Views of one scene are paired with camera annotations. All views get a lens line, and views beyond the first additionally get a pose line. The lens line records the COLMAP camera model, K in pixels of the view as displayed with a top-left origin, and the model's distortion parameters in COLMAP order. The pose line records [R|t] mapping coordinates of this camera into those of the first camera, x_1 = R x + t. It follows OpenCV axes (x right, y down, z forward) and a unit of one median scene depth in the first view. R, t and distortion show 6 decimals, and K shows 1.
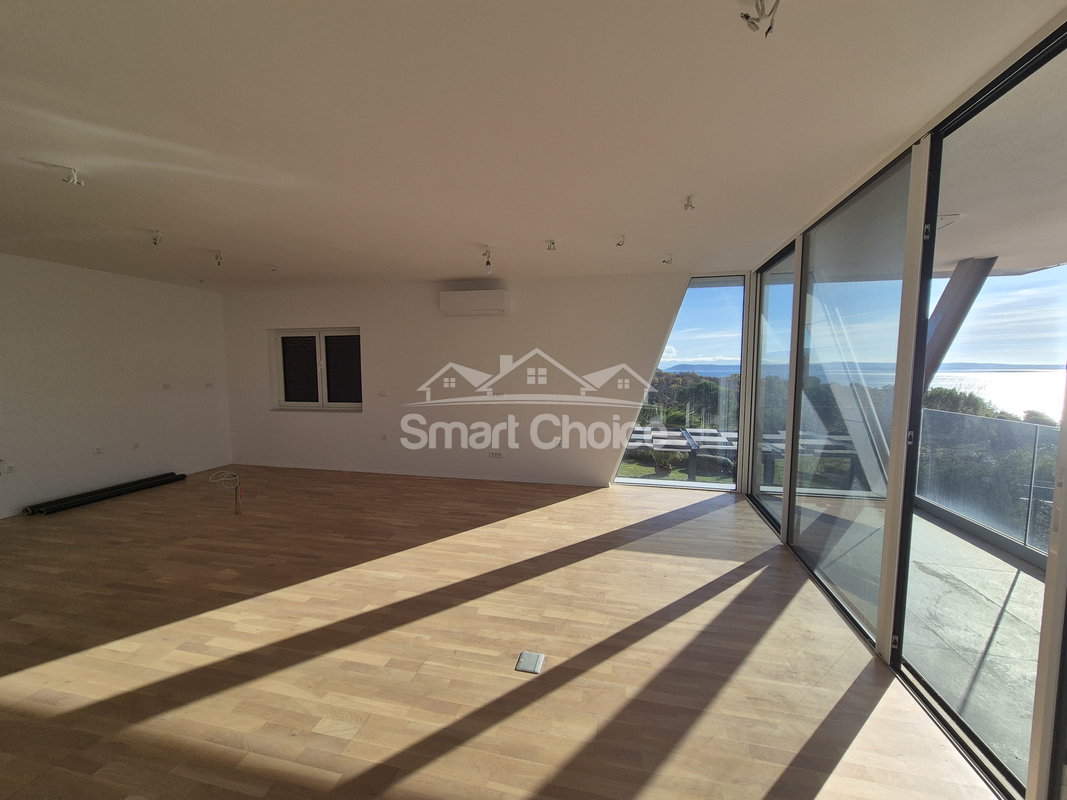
lens RADIAL K [[431.7, 0, 532.6], [0, 431.7, 404.8], [0, 0, 1]] dist [-0.000869, 0.000080]
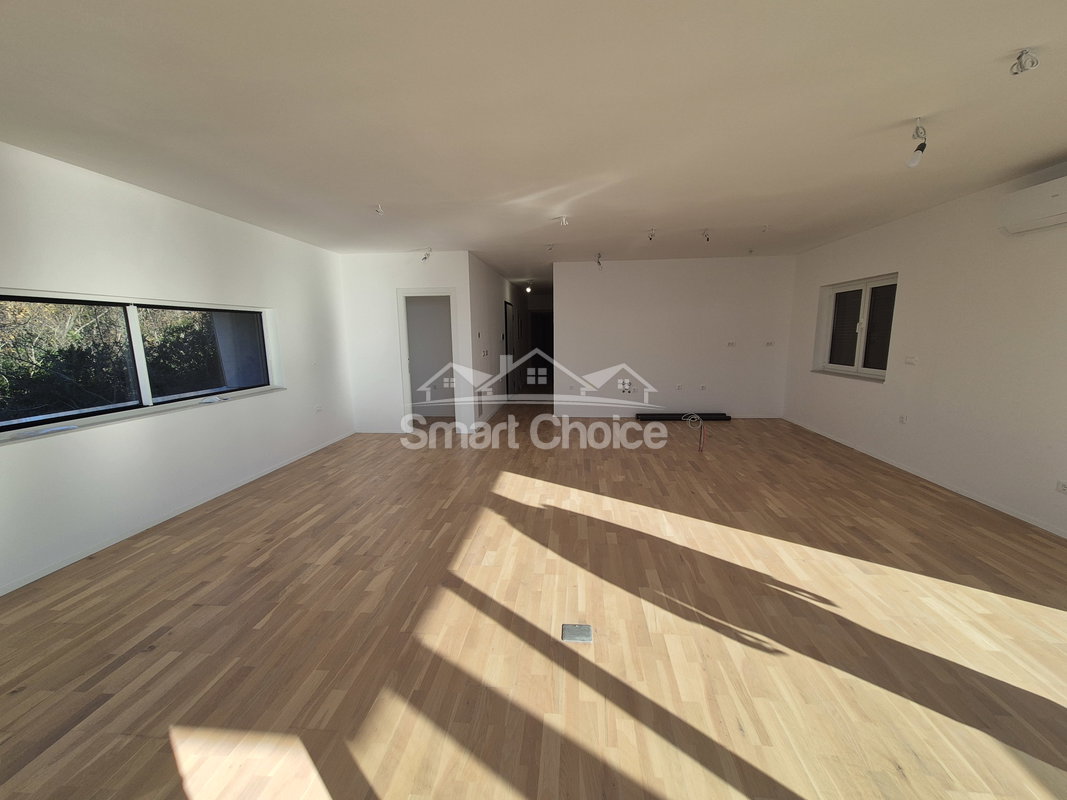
lens RADIAL K [[431.7, 0, 532.6], [0, 431.7, 404.8], [0, 0, 1]] dist [-0.000869, 0.000080]
pose [[0.143306, 0.162339, -0.976273, 0.453733], [-0.070337, 0.985631, 0.153570, -0.030214], [0.987176, 0.046661, 0.152665, 0.387452]]
